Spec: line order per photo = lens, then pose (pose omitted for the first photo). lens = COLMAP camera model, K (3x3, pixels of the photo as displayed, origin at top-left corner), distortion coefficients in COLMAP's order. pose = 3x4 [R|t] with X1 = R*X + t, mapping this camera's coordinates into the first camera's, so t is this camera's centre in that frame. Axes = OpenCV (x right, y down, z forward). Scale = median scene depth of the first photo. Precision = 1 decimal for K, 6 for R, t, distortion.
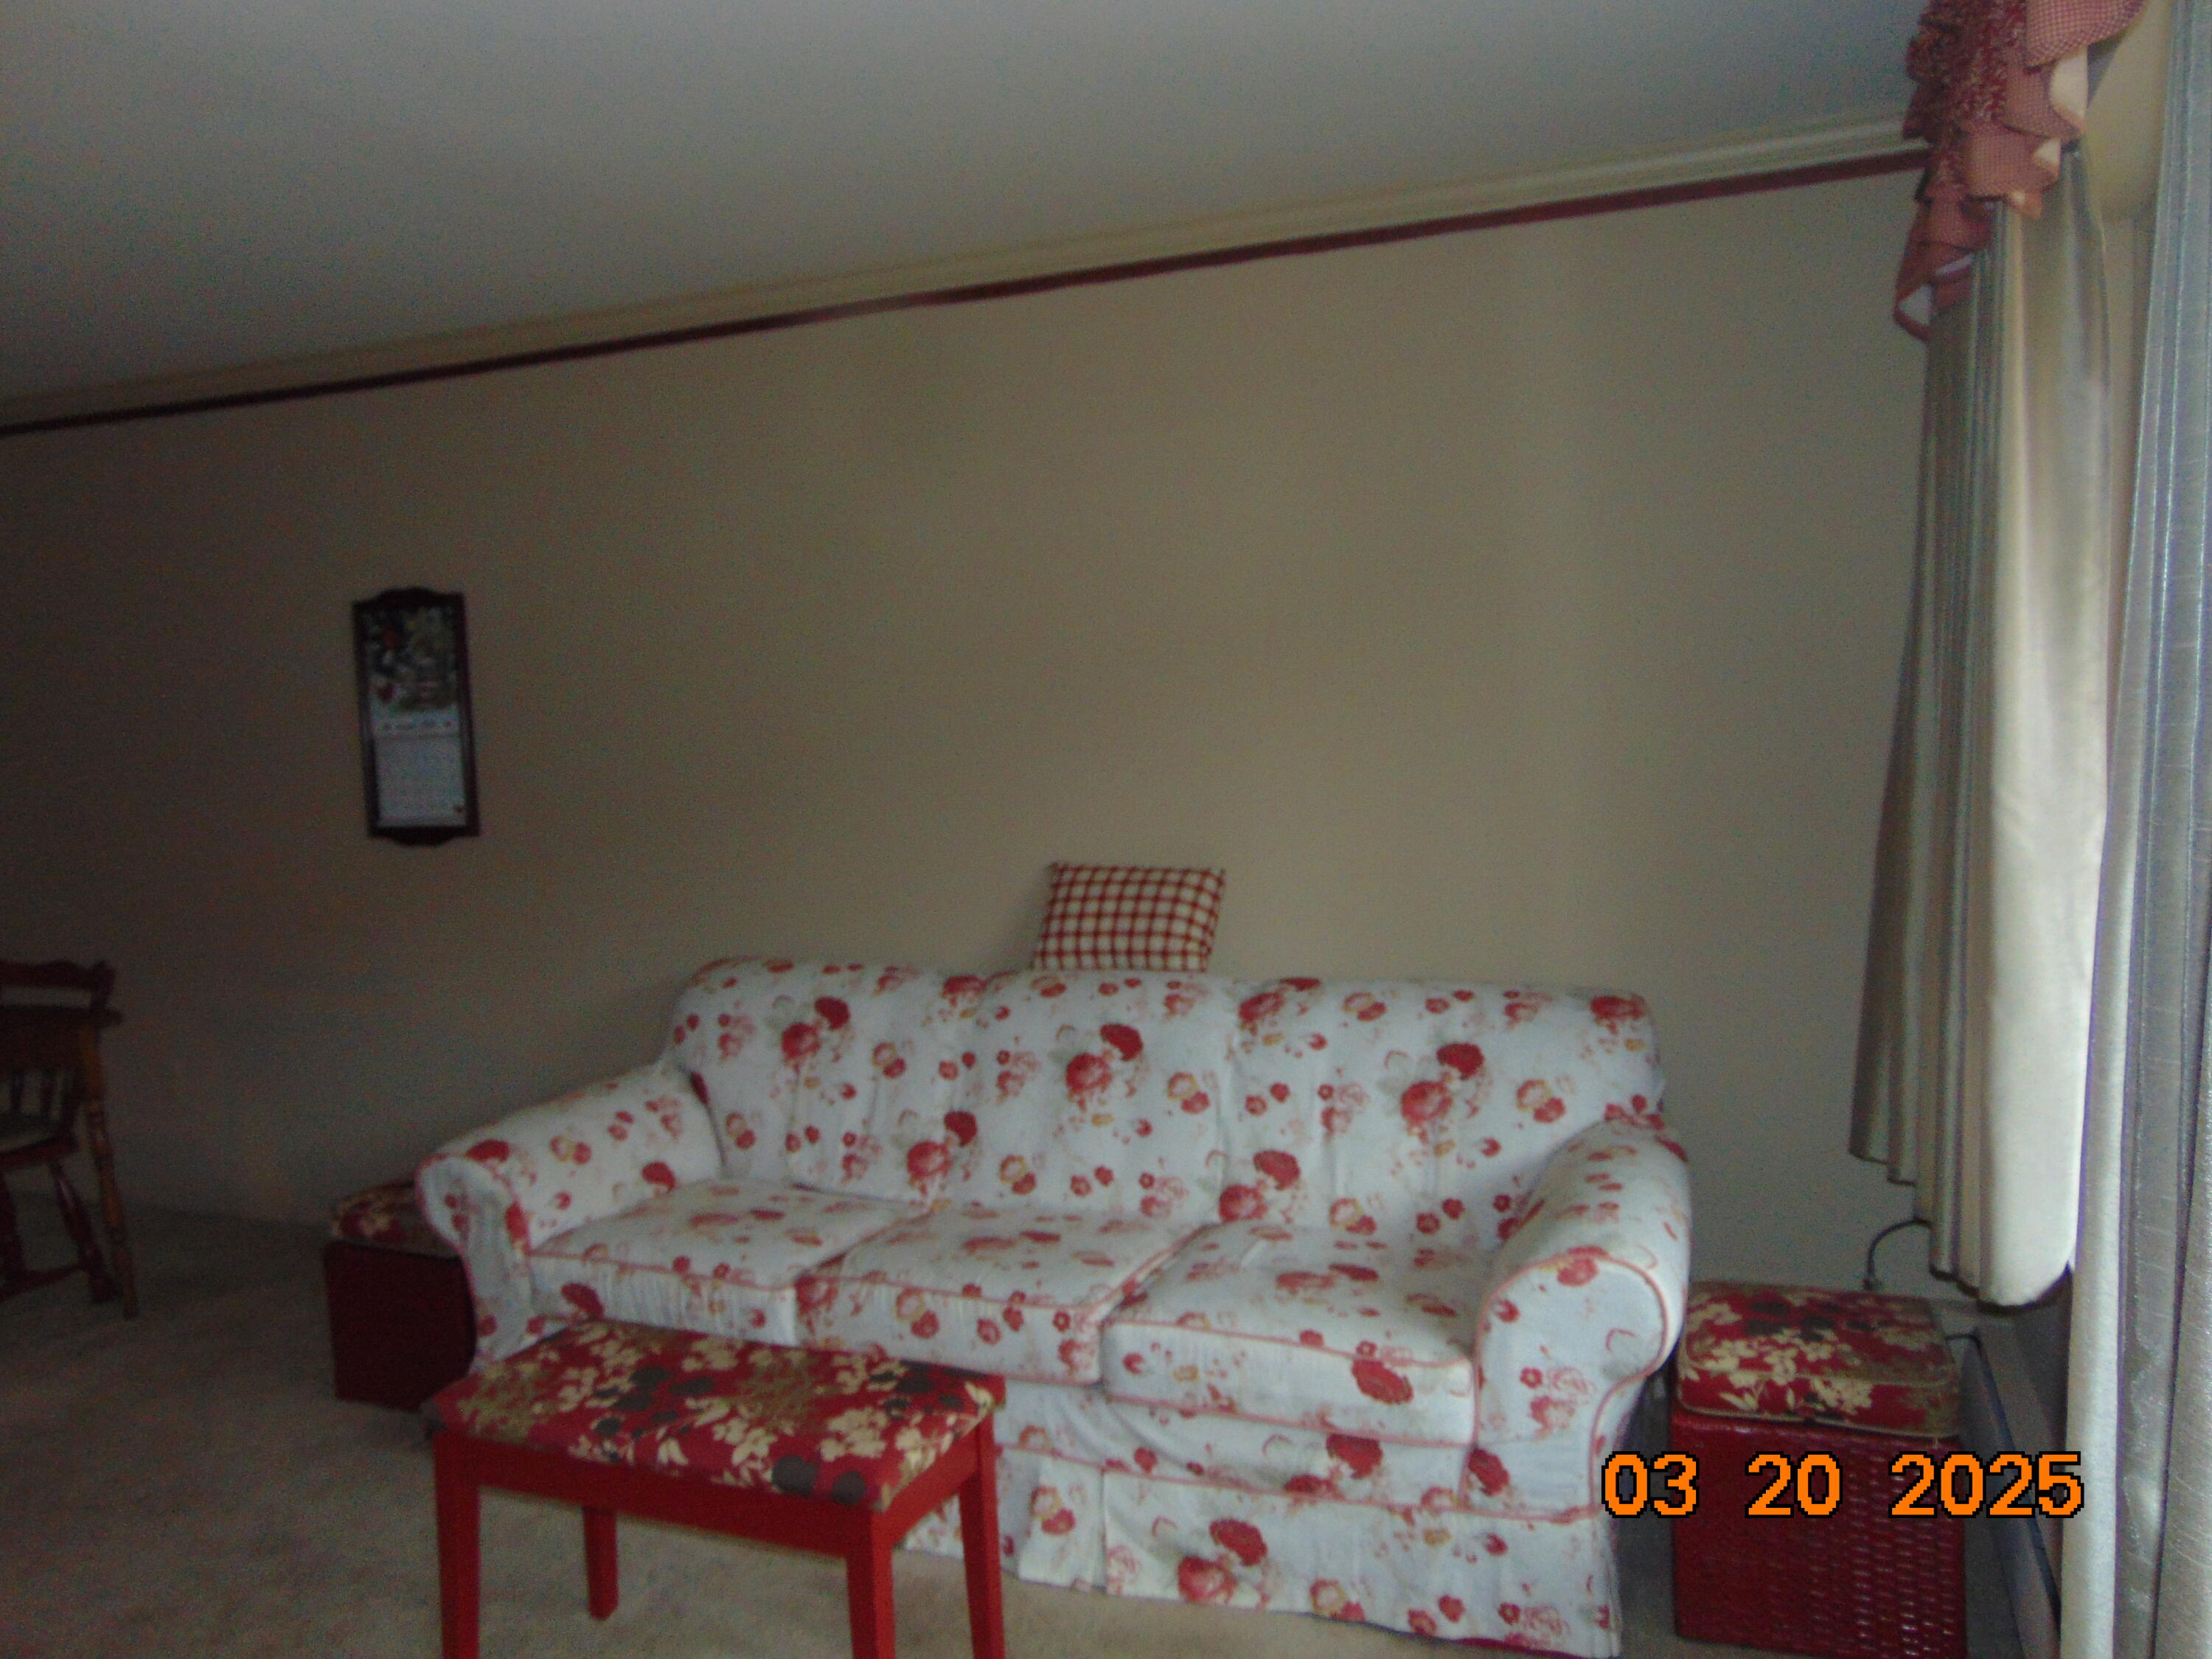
lens RADIAL K [[1657.7, 0, 1111.7], [0, 1657.7, 806.0], [0, 0, 1]] dist [-0.032477, 0.068926]
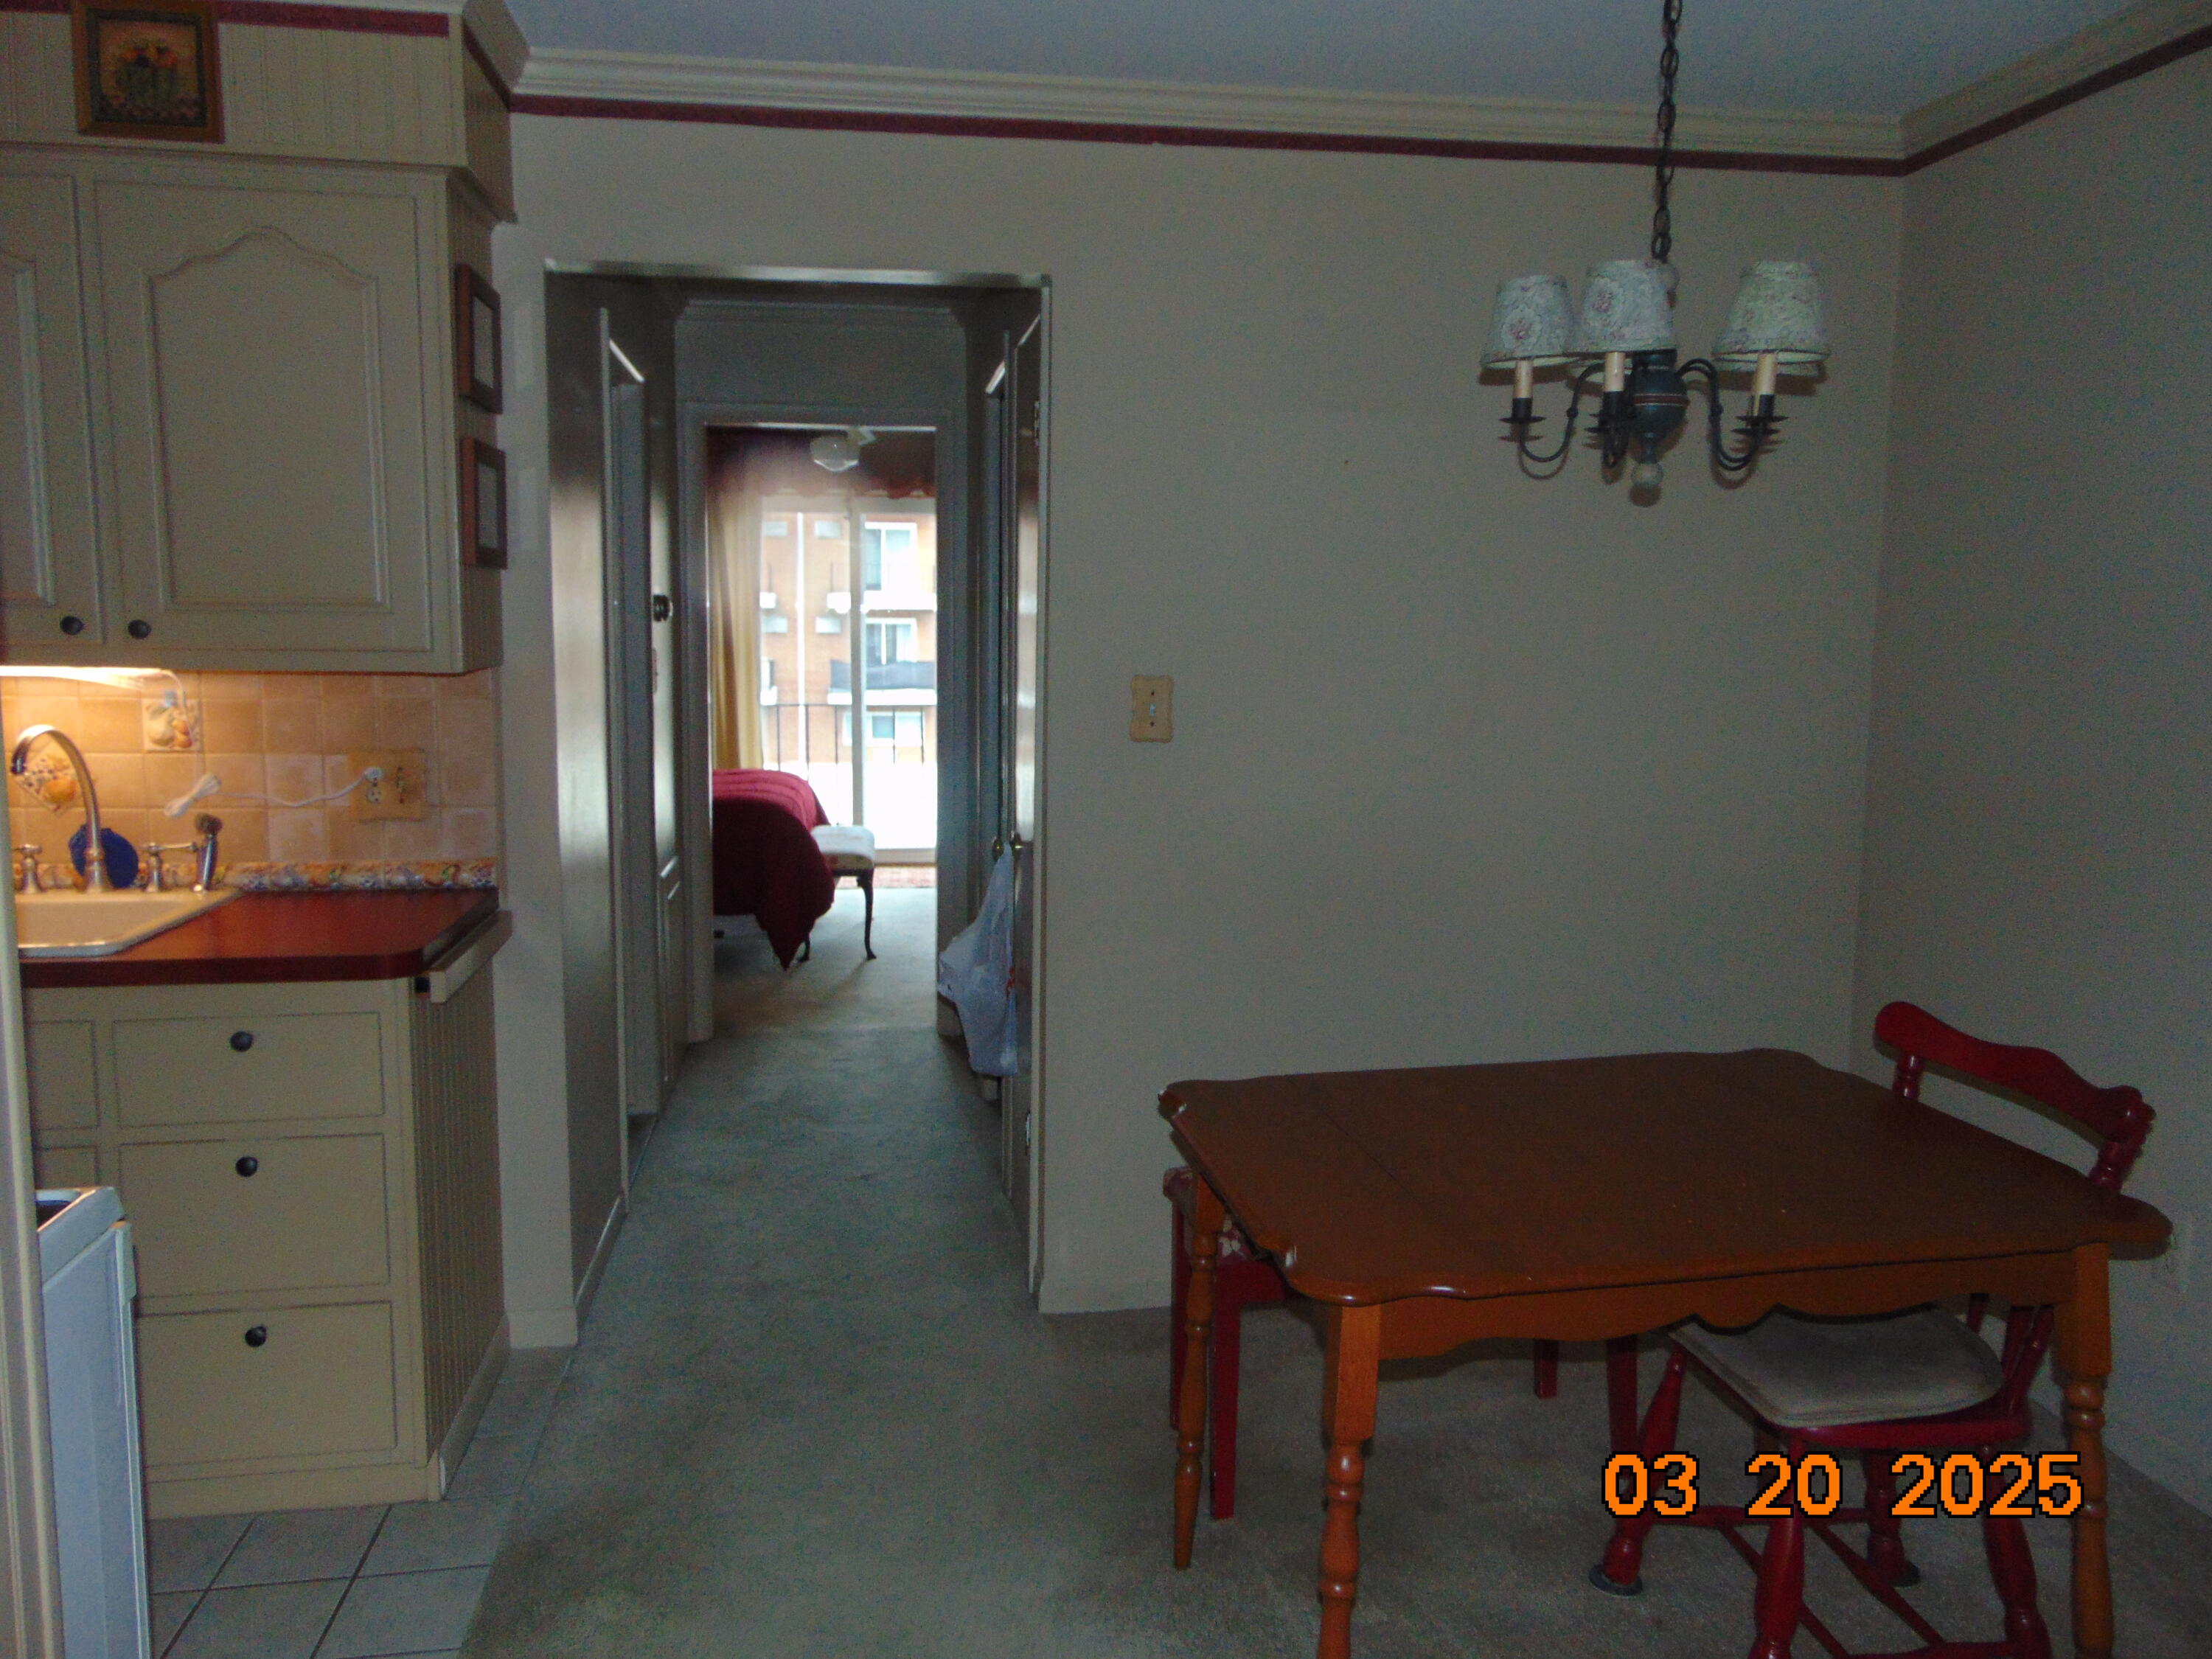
lens RADIAL K [[1657.7, 0, 1111.7], [0, 1657.7, 806.0], [0, 0, 1]] dist [-0.032477, 0.068926]
pose [[0.520293, 0.132247, -0.843686, -0.463045], [-0.077362, 0.991174, 0.107656, -0.024211], [0.850476, 0.009257, 0.525932, 0.615990]]
